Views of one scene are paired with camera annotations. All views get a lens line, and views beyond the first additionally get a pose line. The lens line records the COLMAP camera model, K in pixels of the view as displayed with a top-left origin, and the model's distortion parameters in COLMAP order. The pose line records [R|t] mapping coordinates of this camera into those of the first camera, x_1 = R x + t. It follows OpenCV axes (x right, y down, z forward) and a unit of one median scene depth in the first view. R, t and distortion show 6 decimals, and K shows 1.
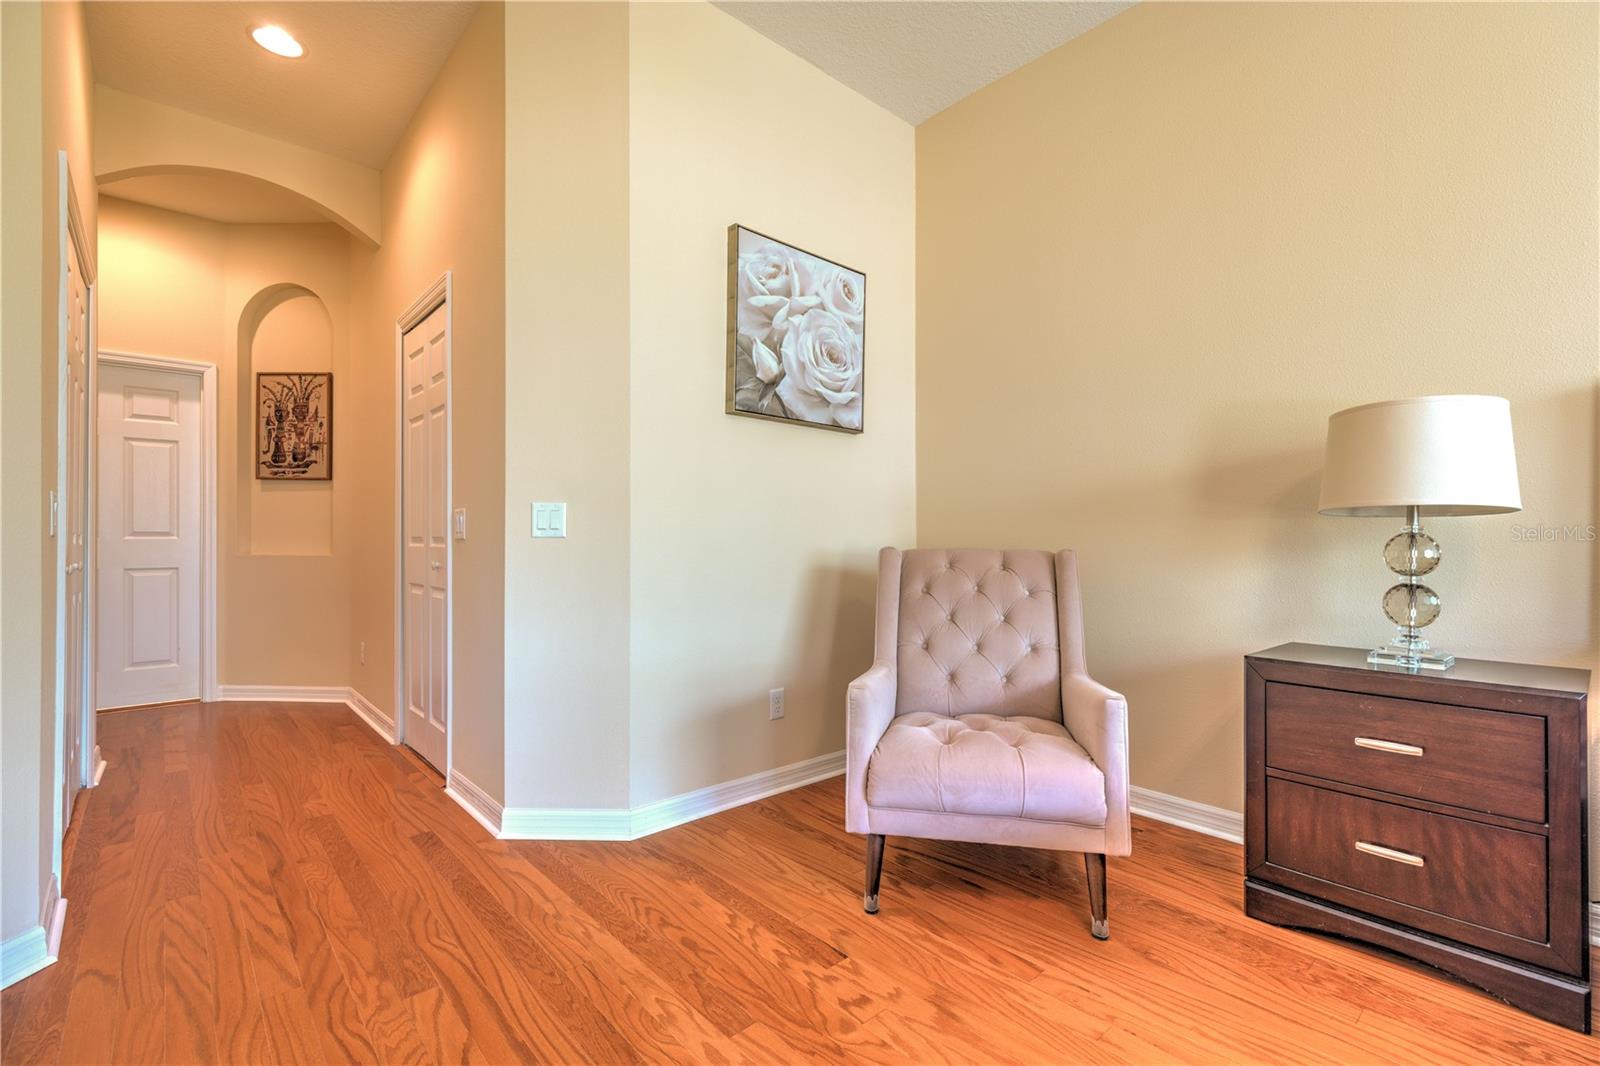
lens RADIAL K [[722.6, 0, 798.5], [0, 722.6, 538.1], [0, 0, 1]] dist [0.005545, 0.000426]
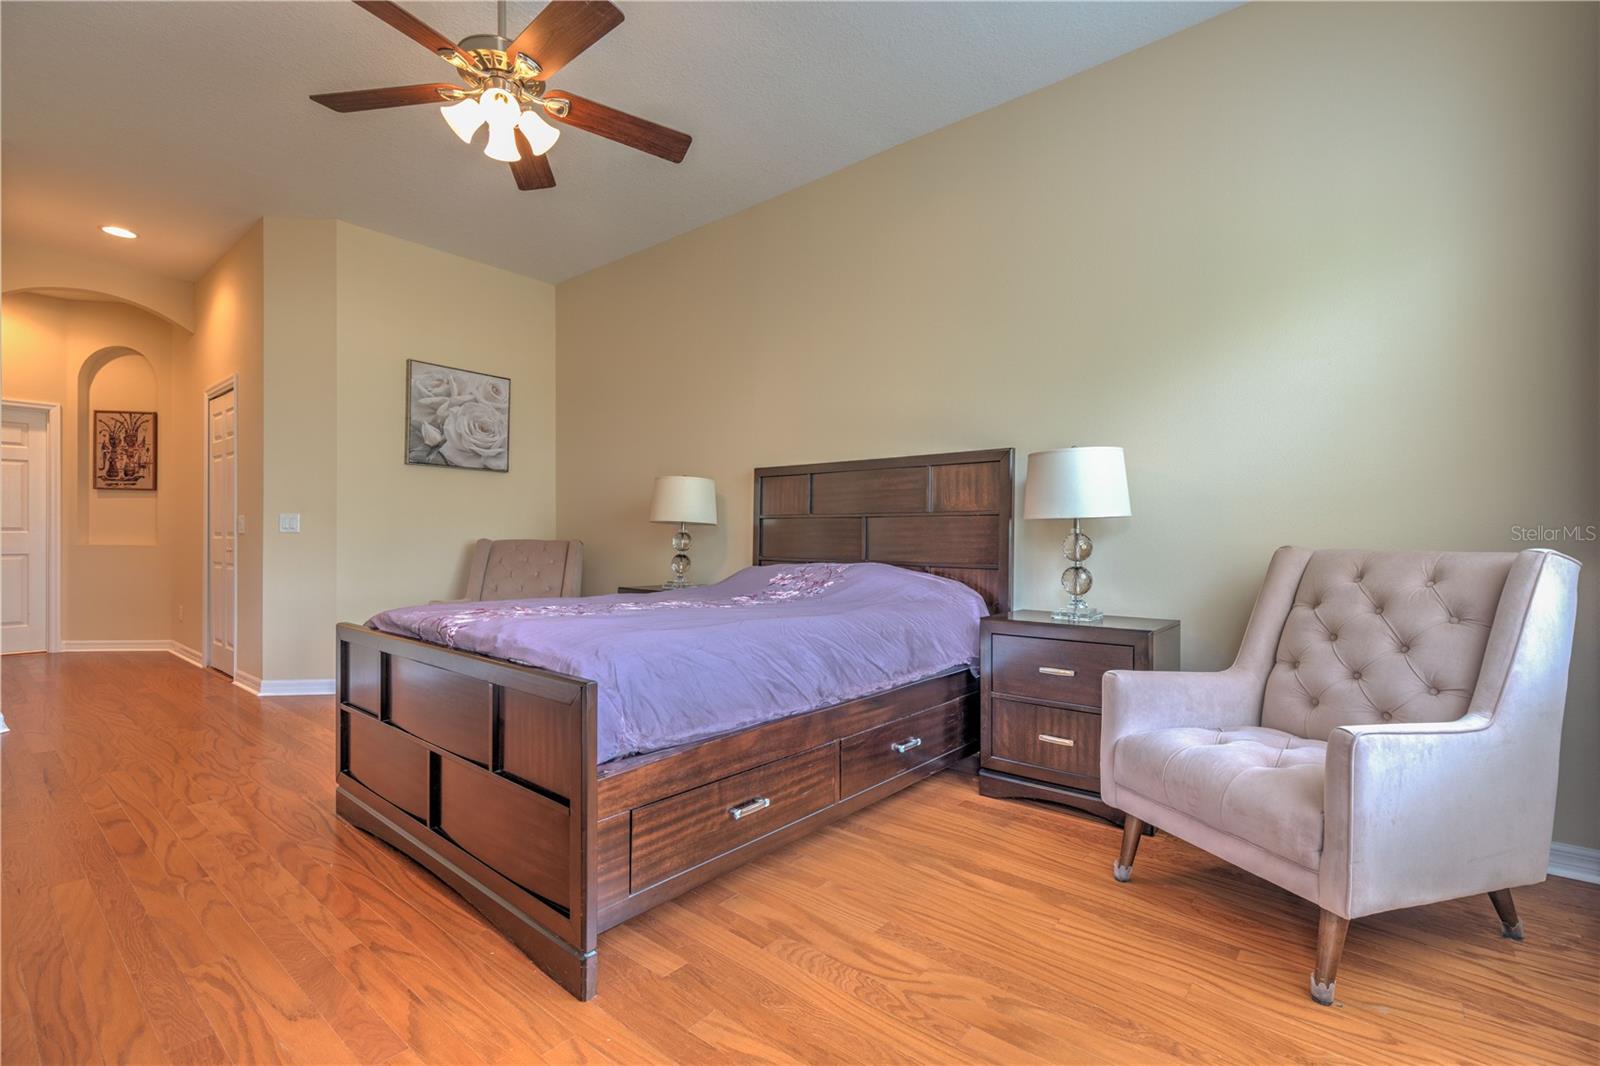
lens RADIAL K [[710.0, 0, 804.1], [0, 710.0, 532.5], [0, 0, 1]] dist [0.005131, -0.001508]
pose [[0.986807, 0.001262, 0.161899, 0.531717], [-0.001668, 0.999996, 0.002375, -0.007276], [-0.161895, -0.002614, 0.986804, -0.810794]]
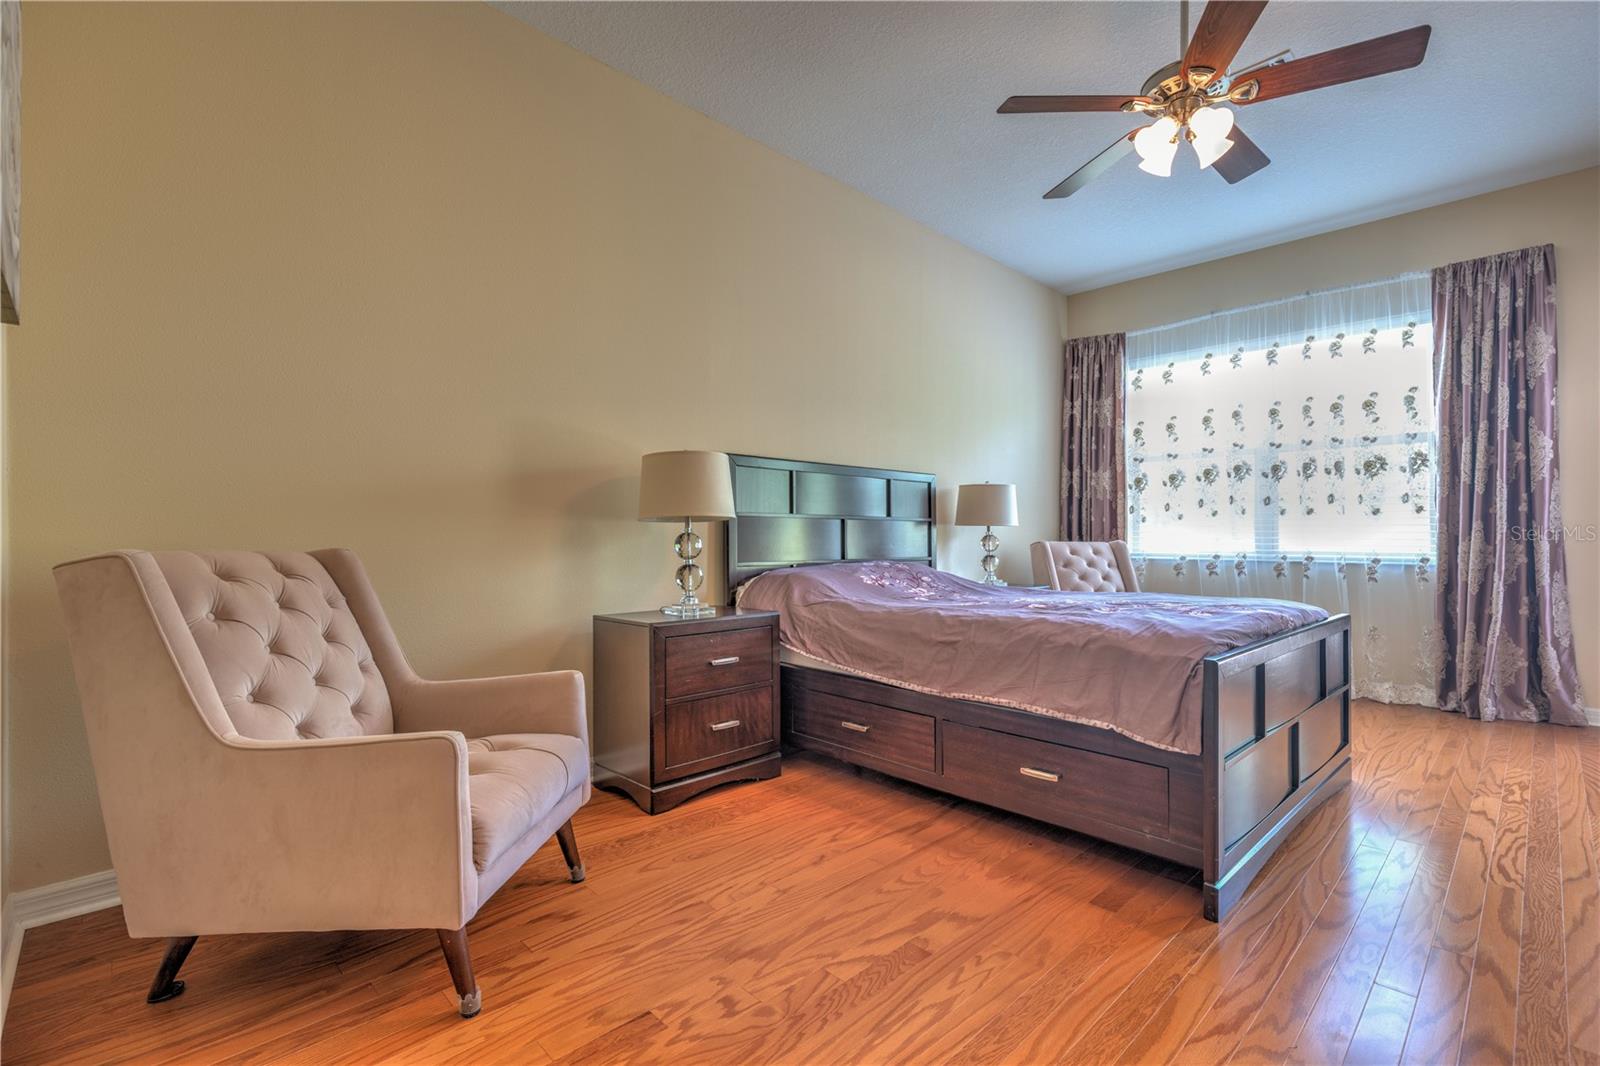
lens RADIAL K [[722.6, 0, 837.2], [0, 722.6, 540.3], [0, 0, 1]] dist [0.005545, 0.000426]
pose [[-0.075014, -0.007694, 0.997153, -0.437346], [-0.000320, 0.999970, 0.007692, -0.001383], [-0.997182, 0.000258, -0.075014, 0.443498]]
